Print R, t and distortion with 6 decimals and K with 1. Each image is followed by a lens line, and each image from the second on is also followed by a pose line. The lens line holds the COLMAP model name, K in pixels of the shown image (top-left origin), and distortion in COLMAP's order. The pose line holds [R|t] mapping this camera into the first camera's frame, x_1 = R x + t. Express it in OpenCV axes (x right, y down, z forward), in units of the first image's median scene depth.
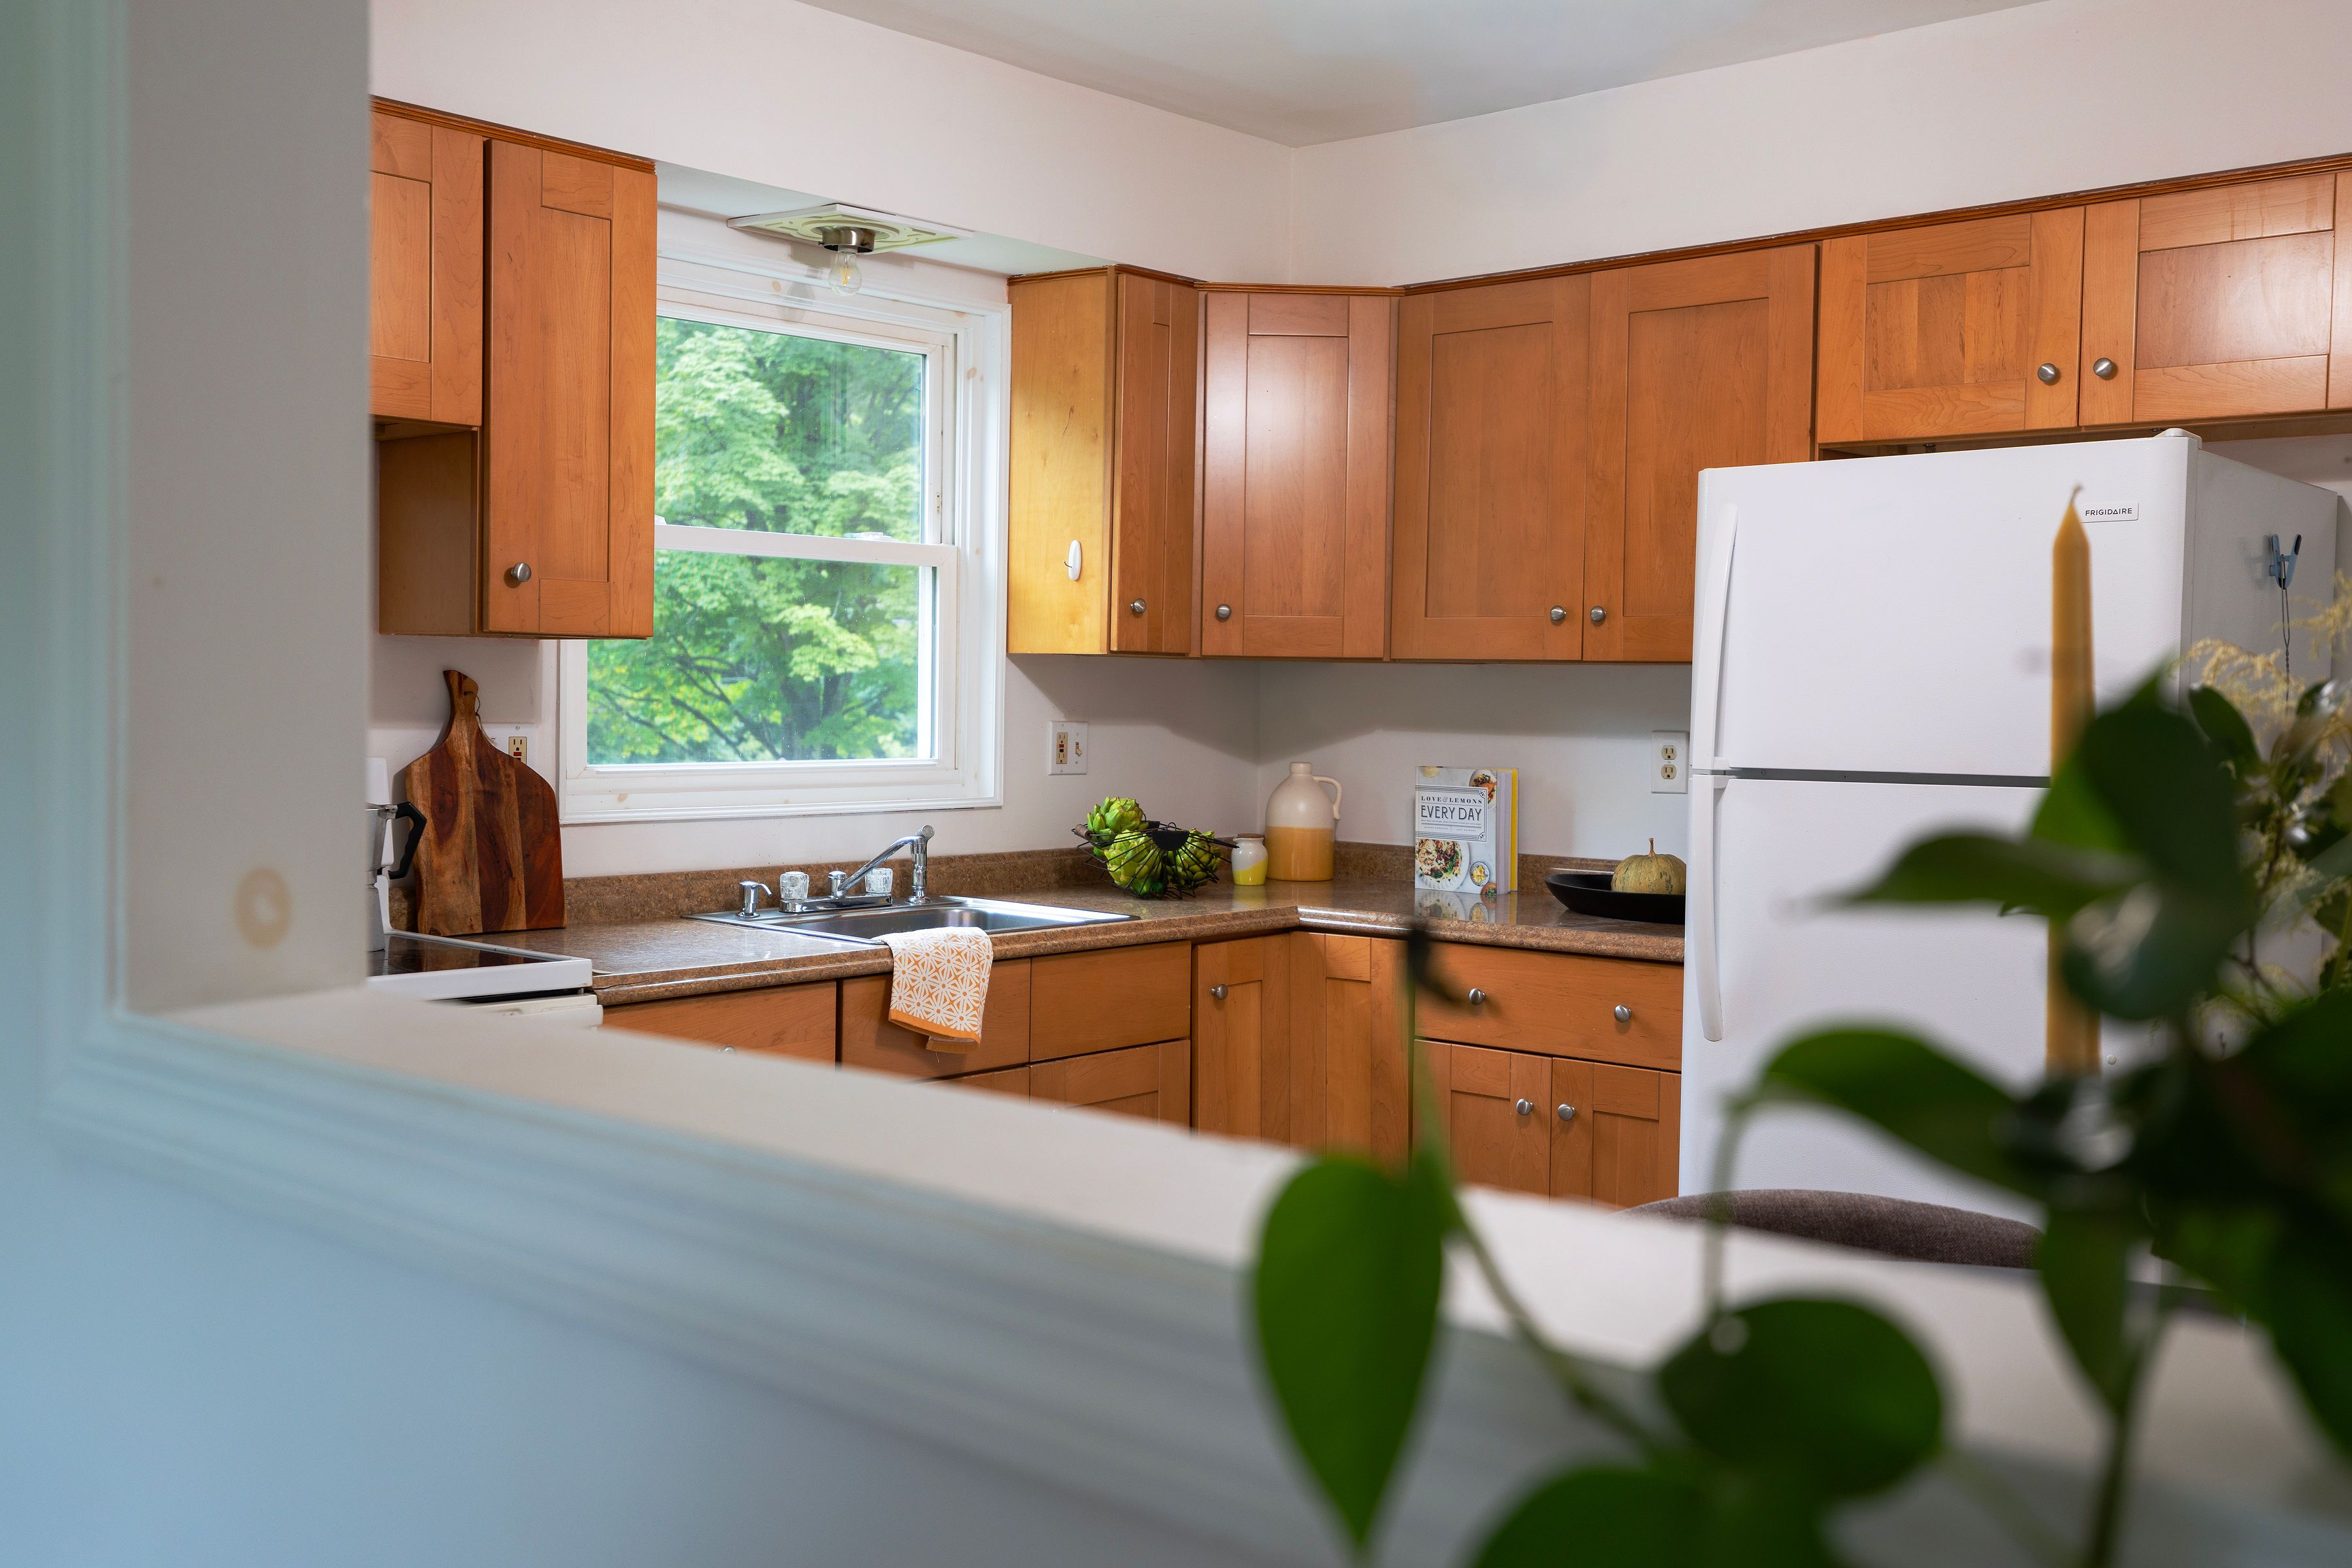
lens RADIAL K [[2230.8, 0, 1176.0], [0, 2230.8, 784.0], [0, 0, 1]] dist [-0.003100, -0.003526]
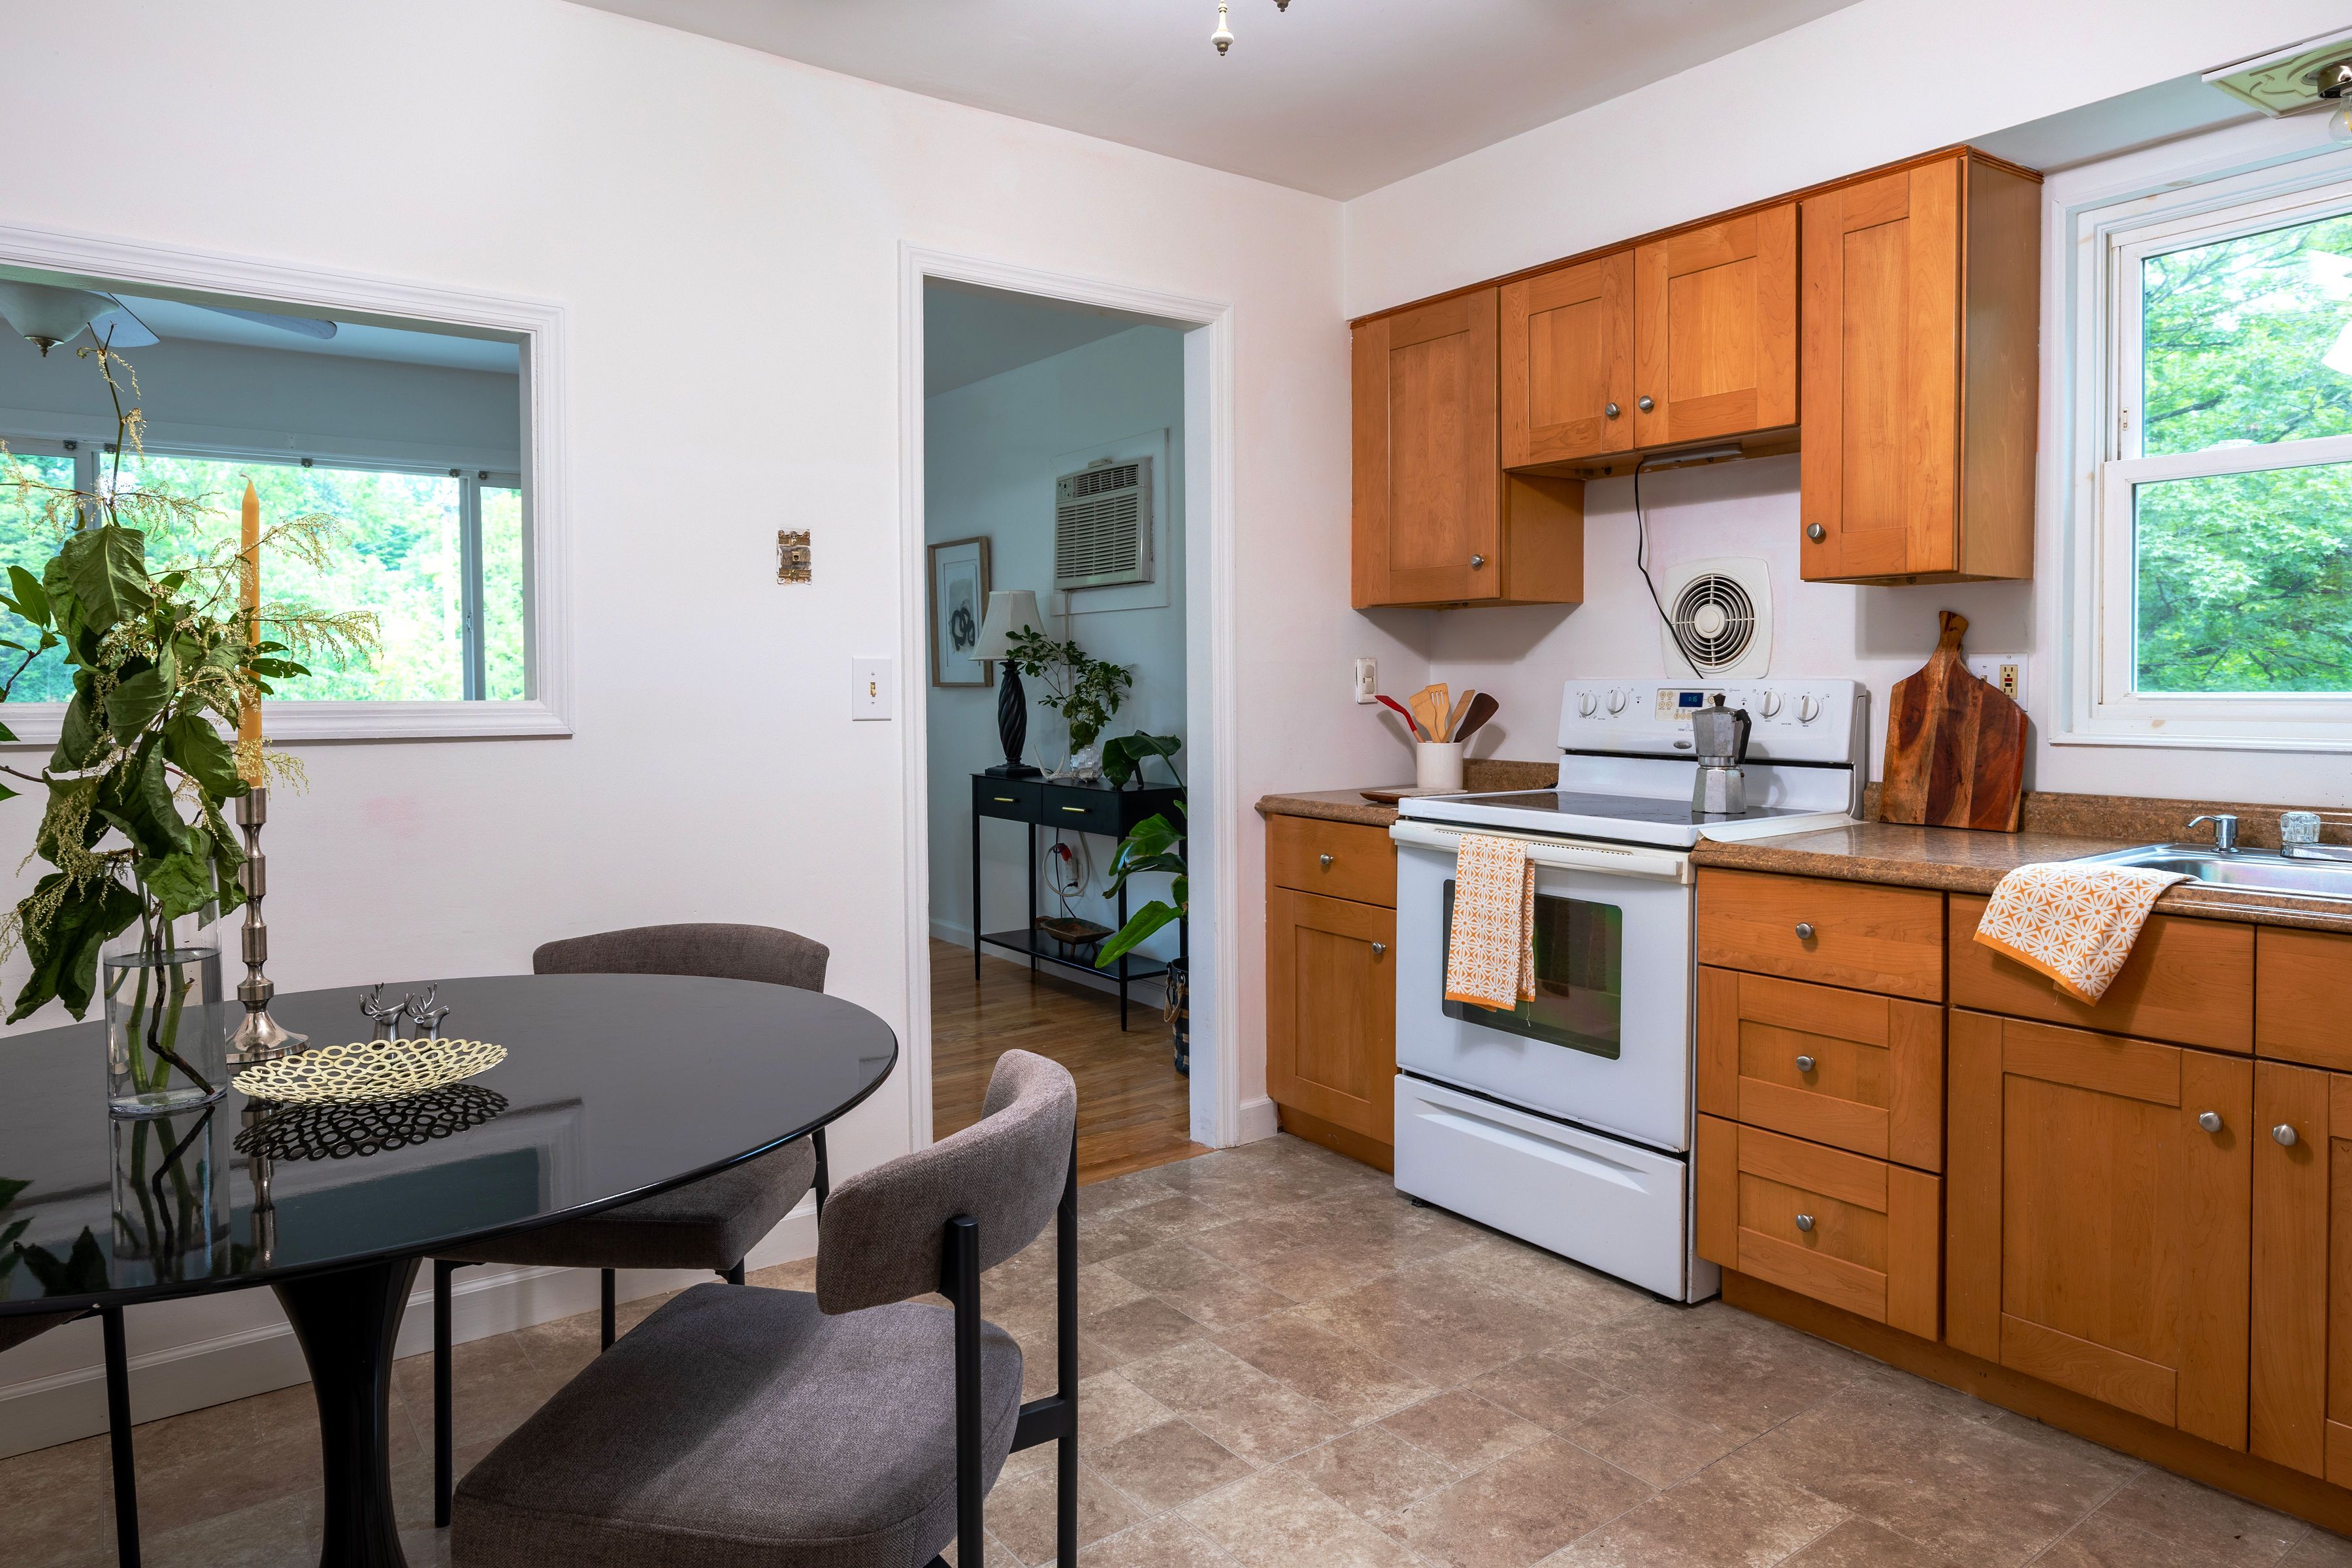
lens RADIAL K [[1438.2, 0, 1205.7], [0, 1438.2, 724.2], [0, 0, 1]] dist [0.002031, 0.001300]
pose [[-0.188353, 0.014586, -0.981993, 0.516944], [-0.037966, 0.999034, 0.022121, 0.008908], [0.981367, 0.041449, -0.187617, 0.731068]]
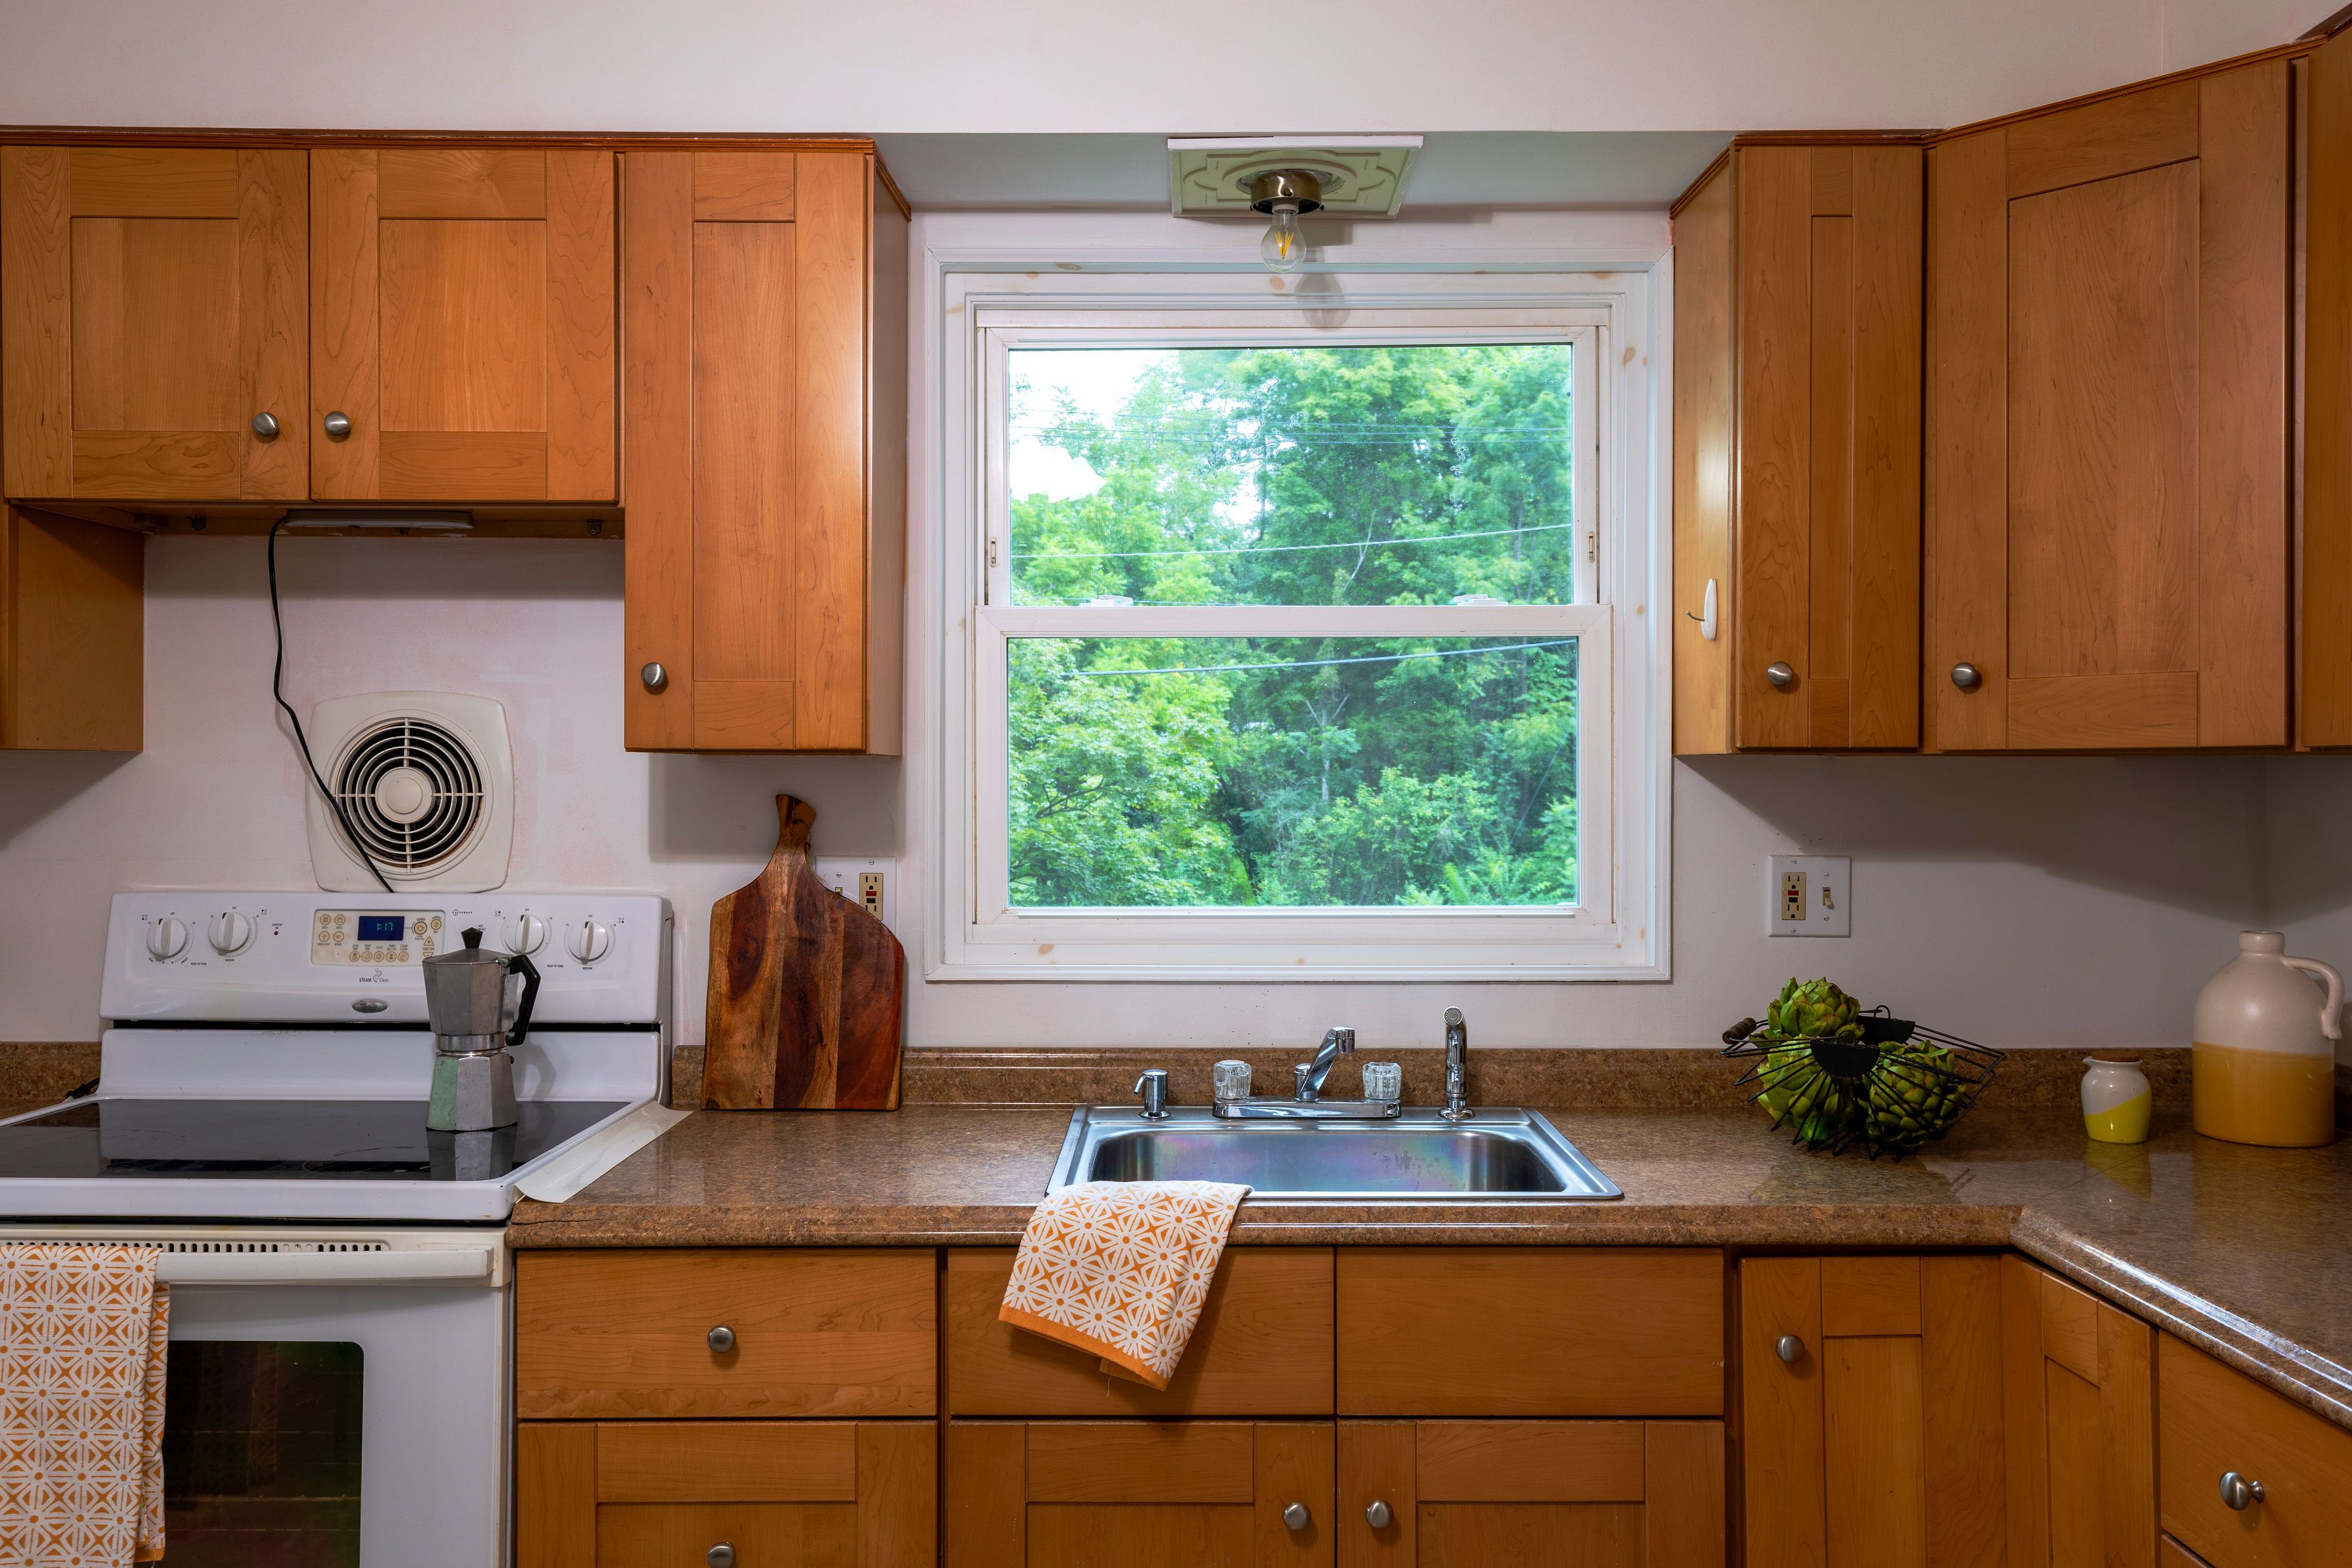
lens RADIAL K [[1825.2, 0, 1176.0], [0, 1825.2, 784.0], [0, 0, 1]] dist [0.008906, 0.008472]
pose [[0.665358, -0.014208, -0.746389, 0.290092], [-0.021852, 0.999020, -0.038497, -0.030558], [0.746205, 0.041924, 0.664395, 0.629087]]
